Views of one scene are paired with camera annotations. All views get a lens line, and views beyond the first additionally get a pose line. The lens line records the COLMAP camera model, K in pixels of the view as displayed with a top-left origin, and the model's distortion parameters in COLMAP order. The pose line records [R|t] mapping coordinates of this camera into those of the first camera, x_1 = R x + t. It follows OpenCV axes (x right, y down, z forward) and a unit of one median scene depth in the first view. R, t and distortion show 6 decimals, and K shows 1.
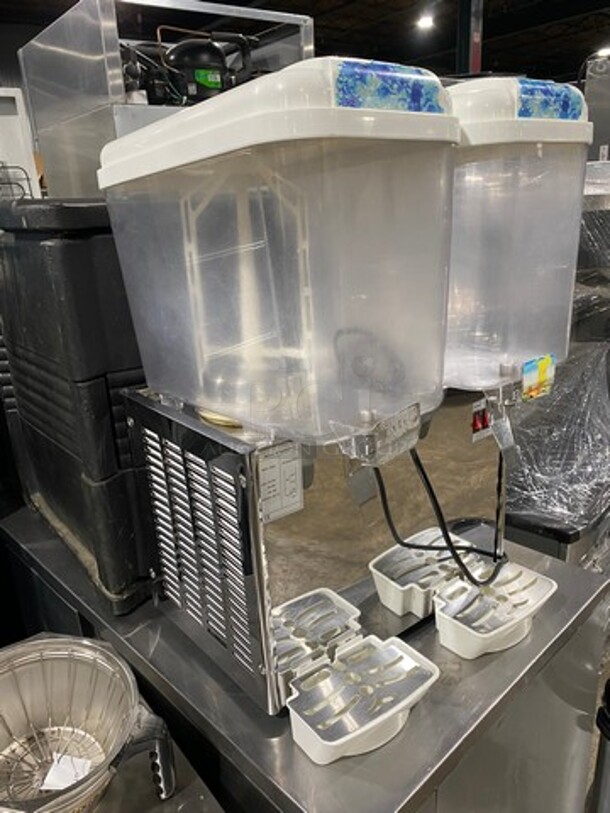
lens RADIAL K [[601.4, 0, 303.2], [0, 601.4, 403.0], [0, 0, 1]] dist [-0.009898, 0.000881]
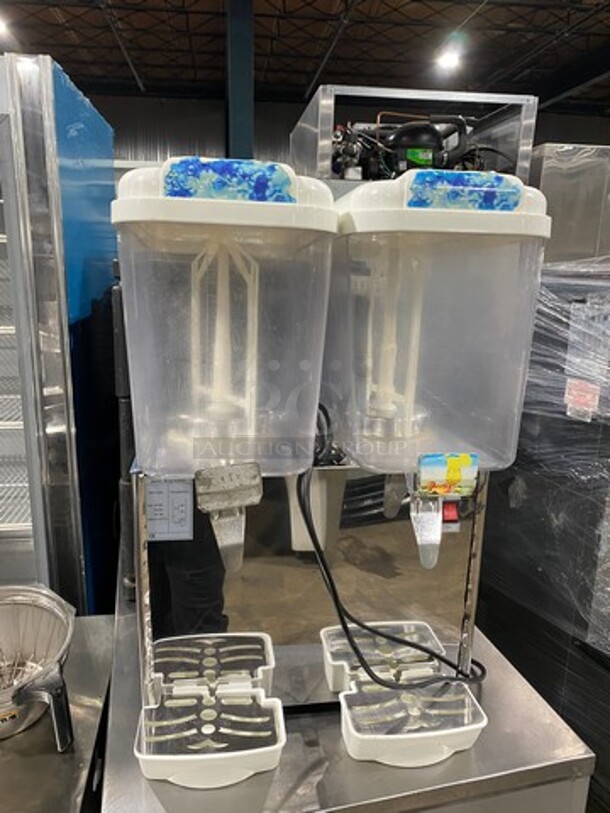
lens RADIAL K [[601.4, 0, 304.6], [0, 601.4, 410.8], [0, 0, 1]] dist [-0.009898, 0.000881]
pose [[0.881875, 0.179389, -0.436022, 0.656000], [-0.216702, 0.975539, -0.036931, -0.063505], [0.418732, 0.127055, 0.899178, 0.058984]]
